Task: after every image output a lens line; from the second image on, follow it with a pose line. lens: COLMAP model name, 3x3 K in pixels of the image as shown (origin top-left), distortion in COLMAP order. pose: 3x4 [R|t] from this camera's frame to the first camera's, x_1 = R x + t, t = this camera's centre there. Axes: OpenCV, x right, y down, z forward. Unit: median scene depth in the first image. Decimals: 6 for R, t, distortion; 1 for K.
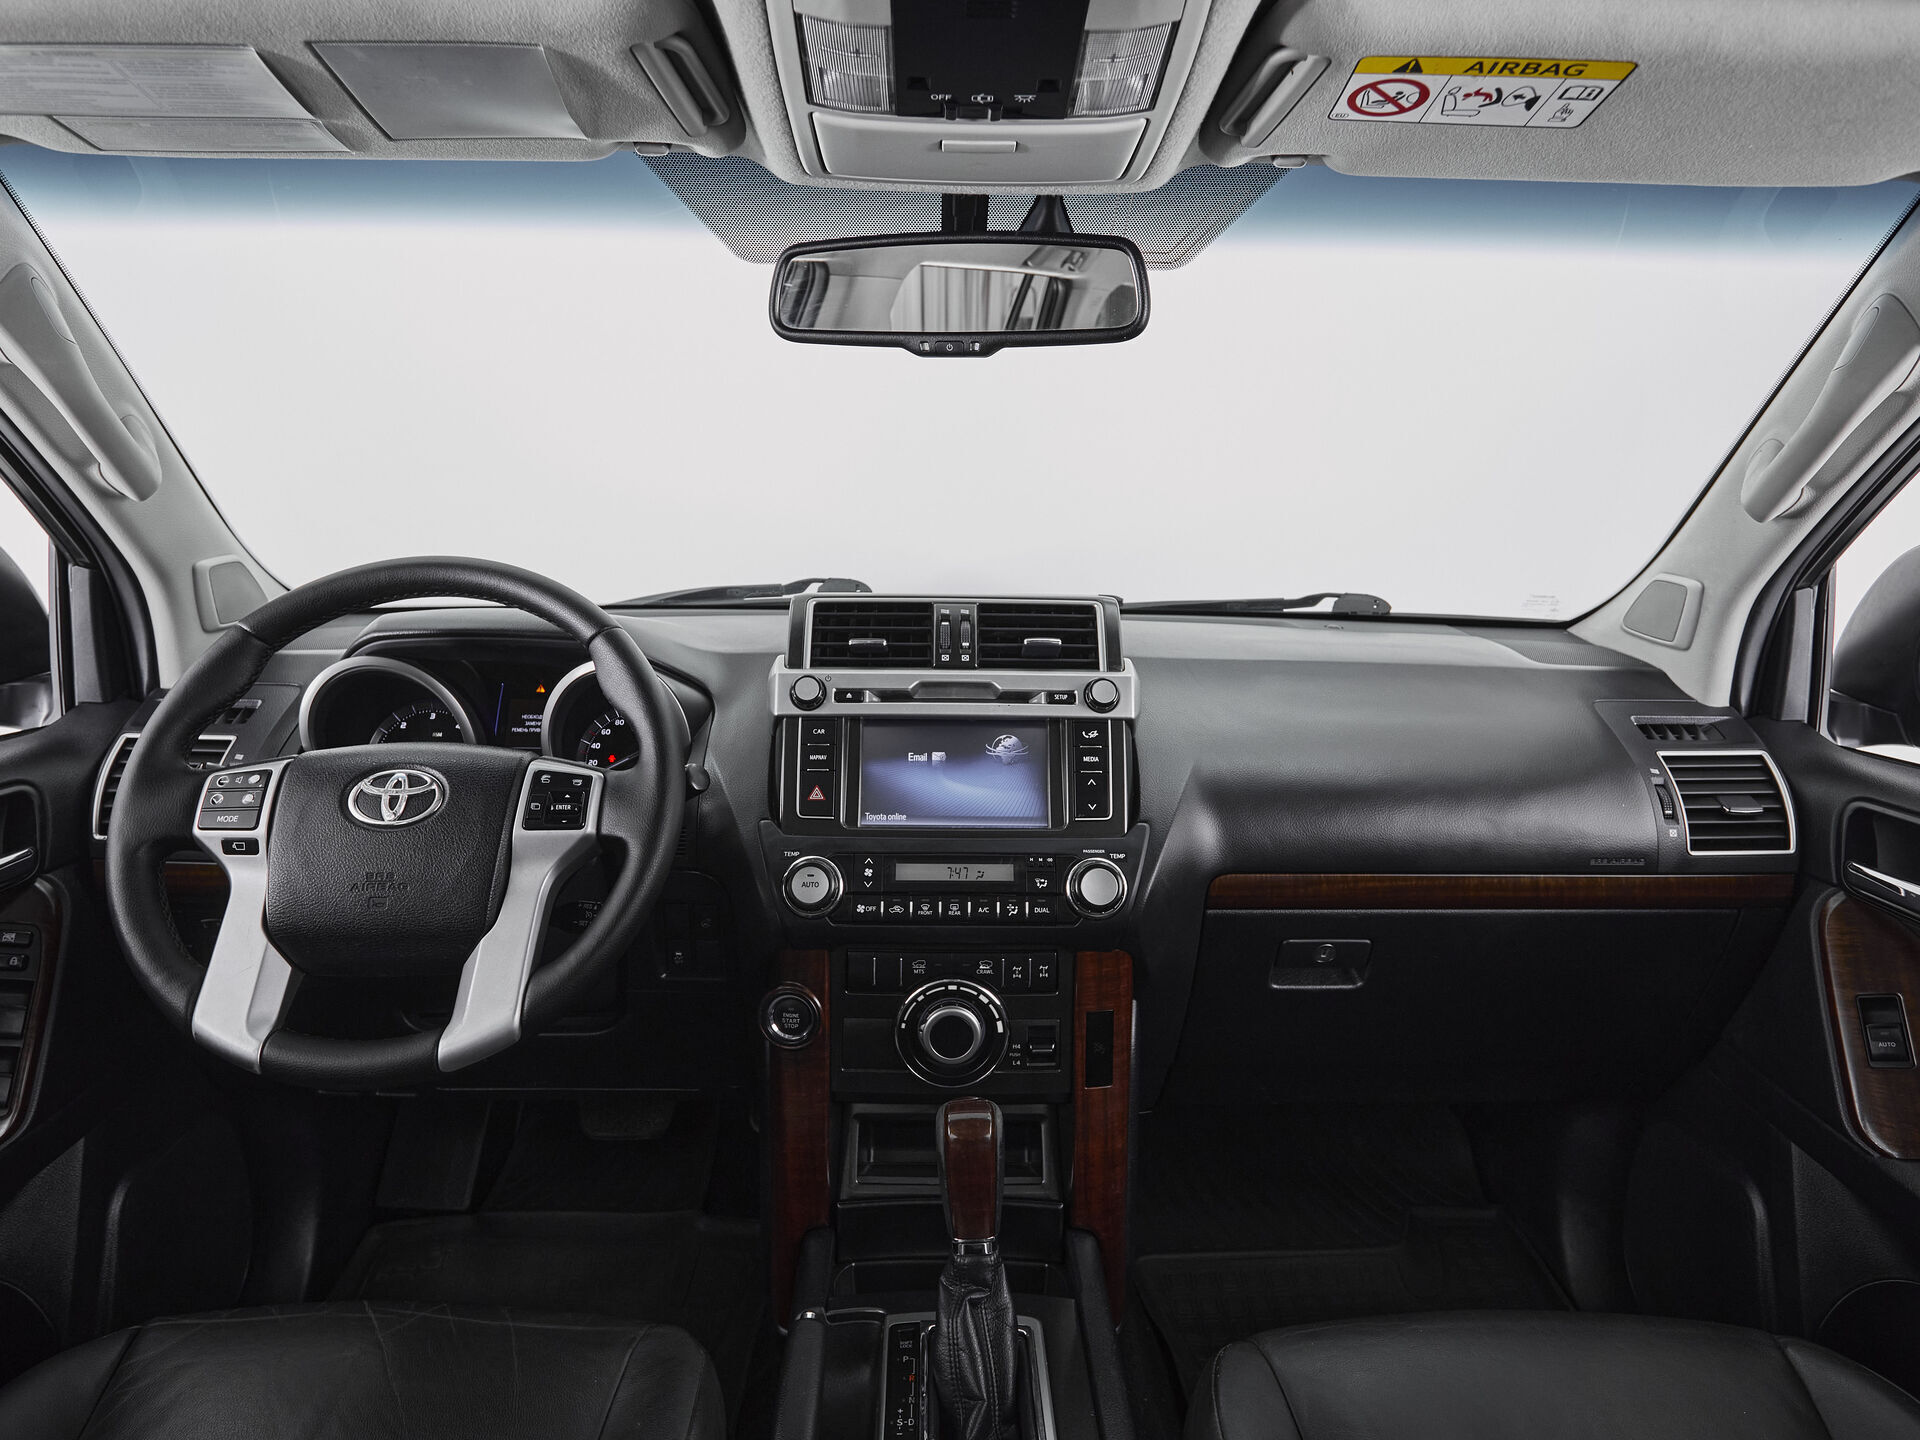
lens RADIAL K [[1169.1, 0, 946.4], [0, 1169.1, 718.5], [0, 0, 1]] dist [0.025084, -0.017239]
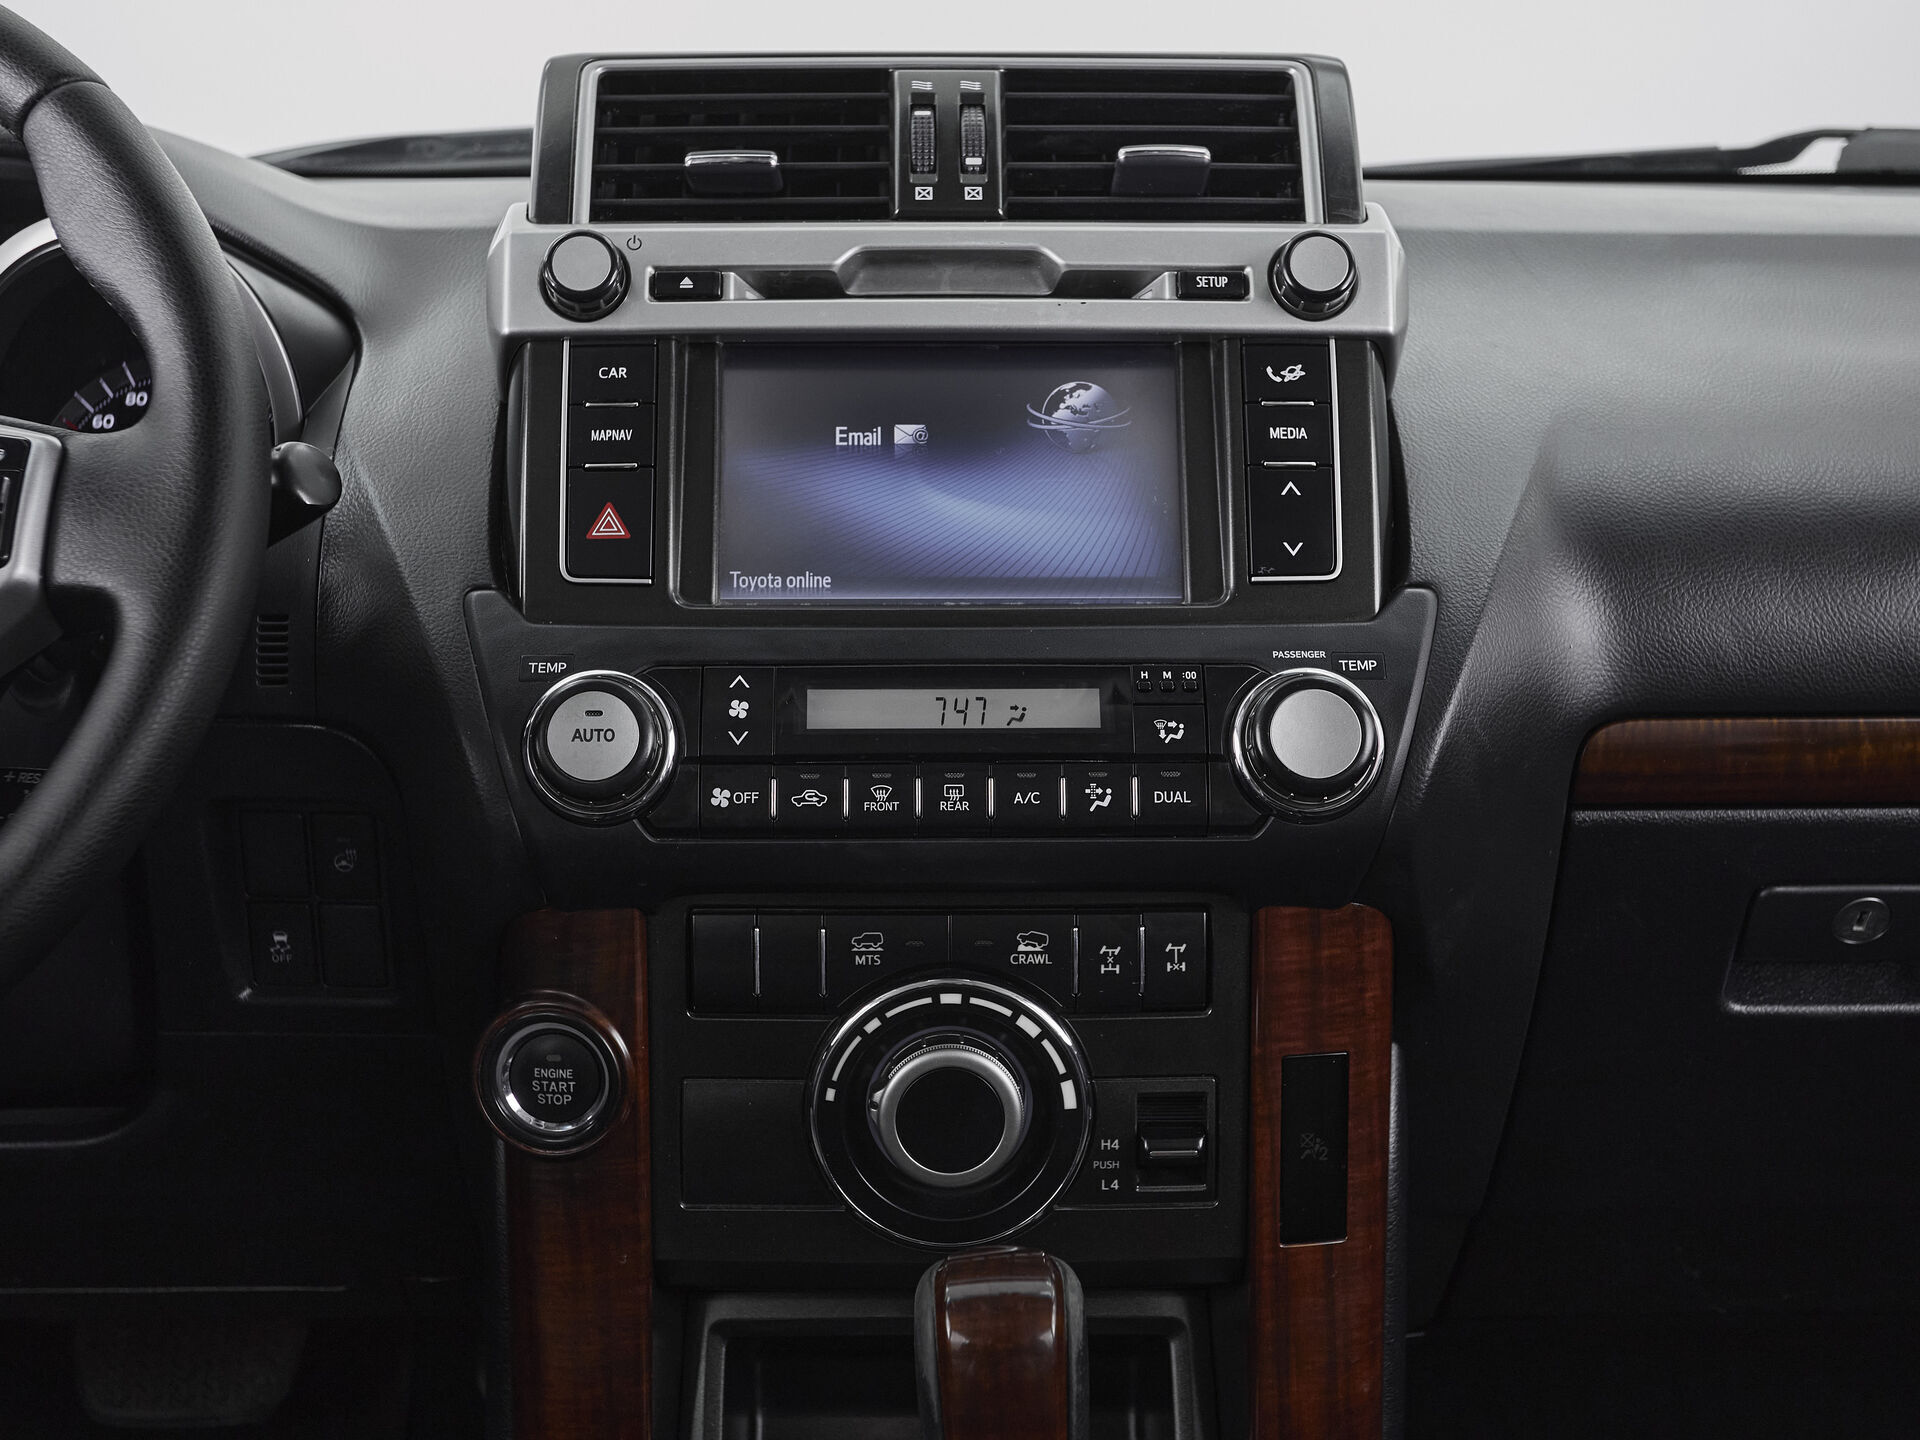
lens RADIAL K [[2418.3, 0, 908.9], [0, 2418.3, 673.5], [0, 0, 1]] dist [0.033095, 0.000000]
pose [[0.999939, -0.010522, -0.003430, -0.005110], [0.010584, 0.999771, 0.018583, 0.100970], [0.003233, -0.018618, 0.999821, 0.164759]]
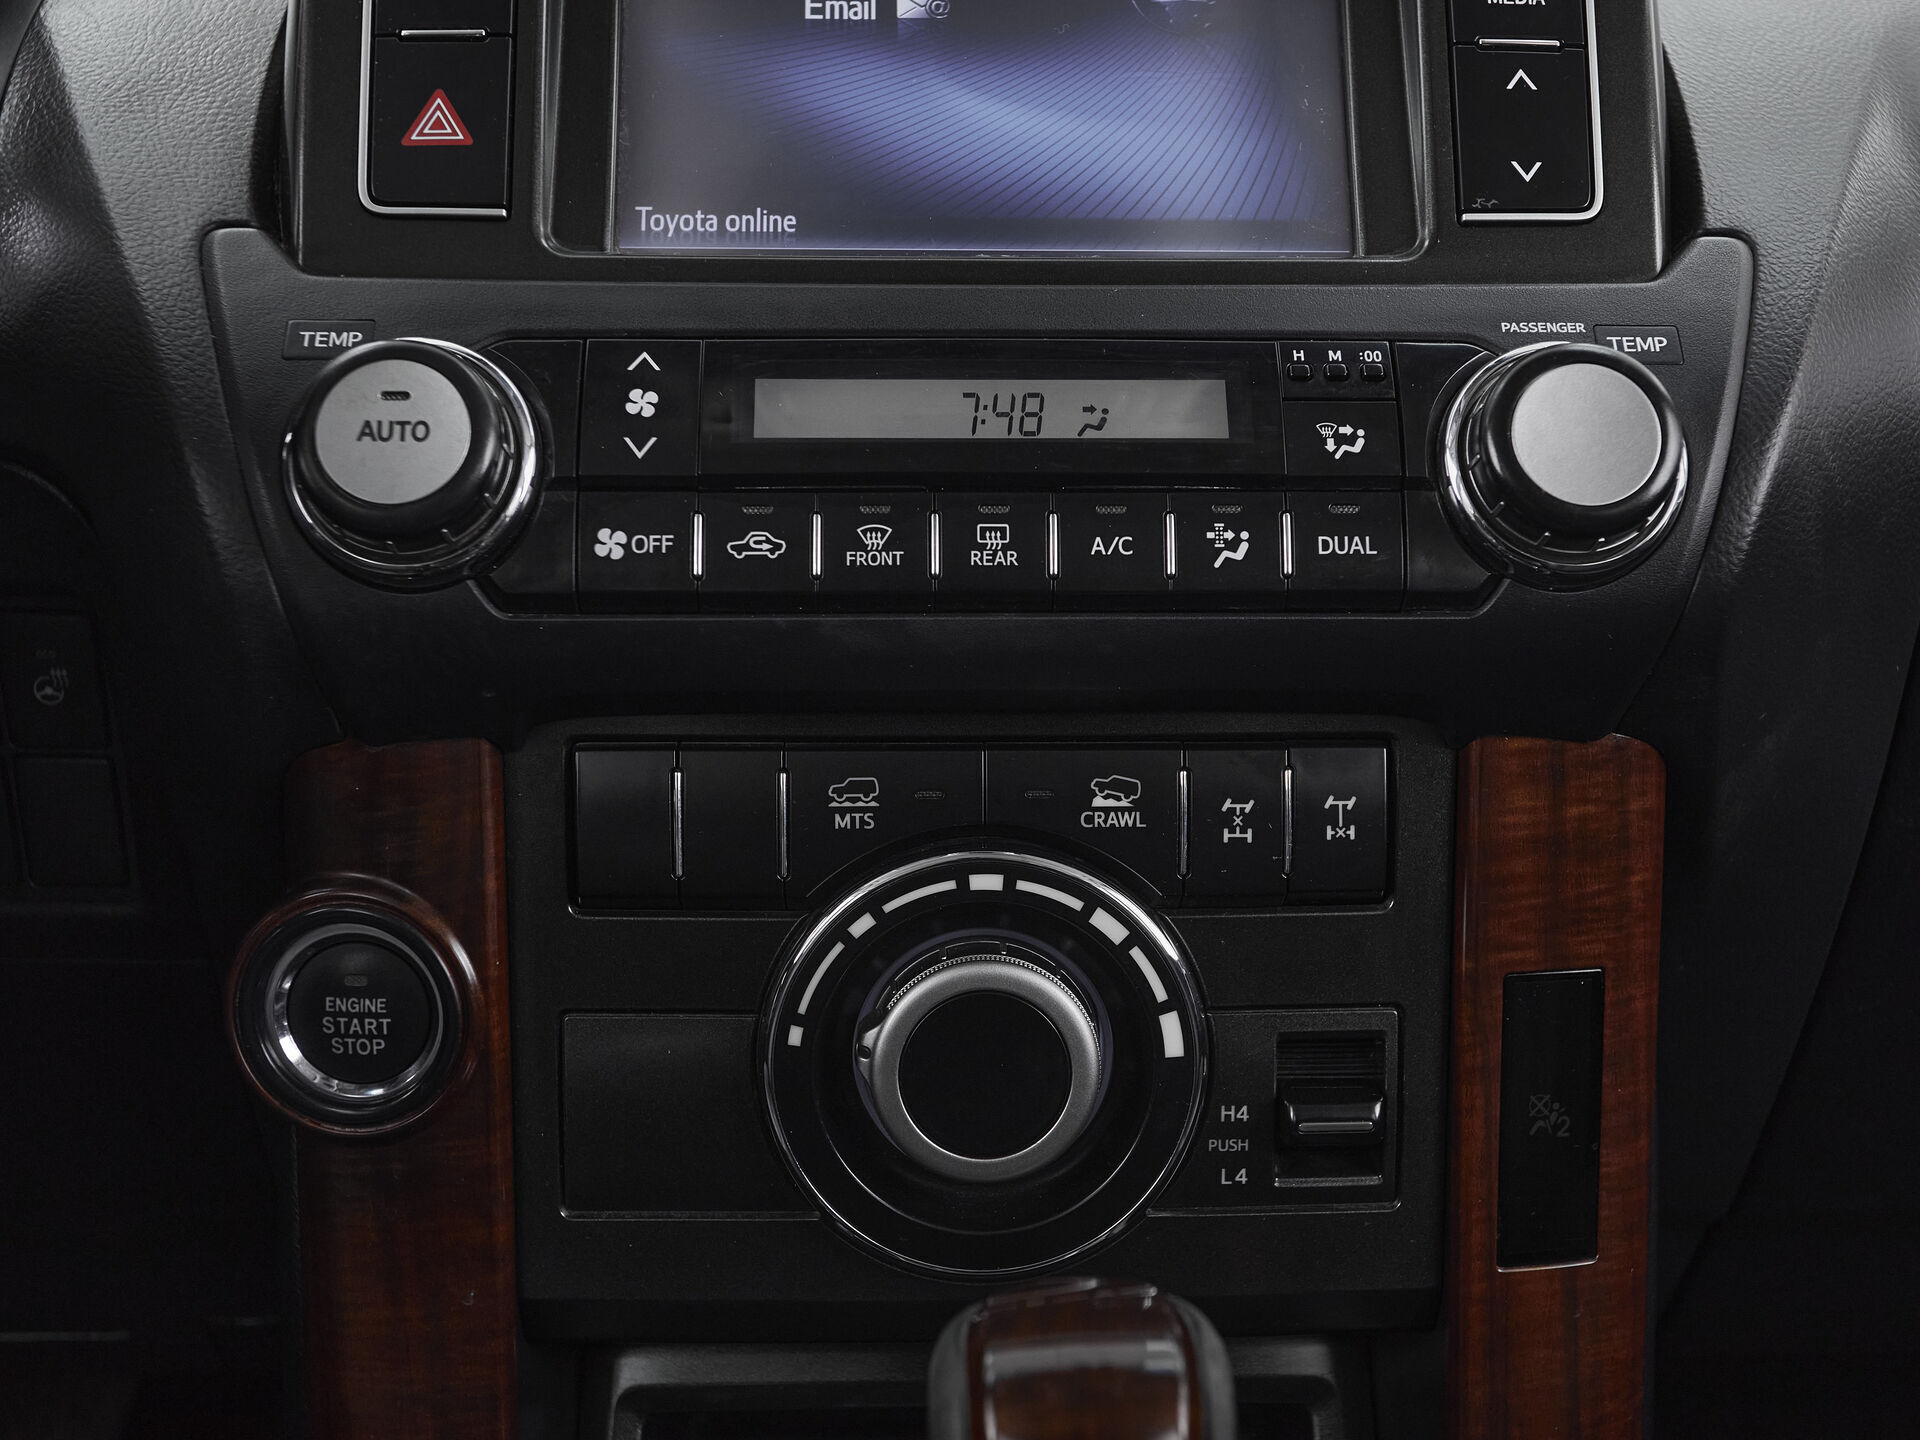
lens RADIAL K [[2418.3, 0, 993.7], [0, 2418.3, 712.5], [0, 0, 1]] dist [0.033095, 0.000000]
pose [[0.999646, -0.010119, 0.024619, -0.005623], [0.009493, 0.999632, 0.025426, 0.178005], [-0.024868, -0.025183, 0.999374, 0.470273]]
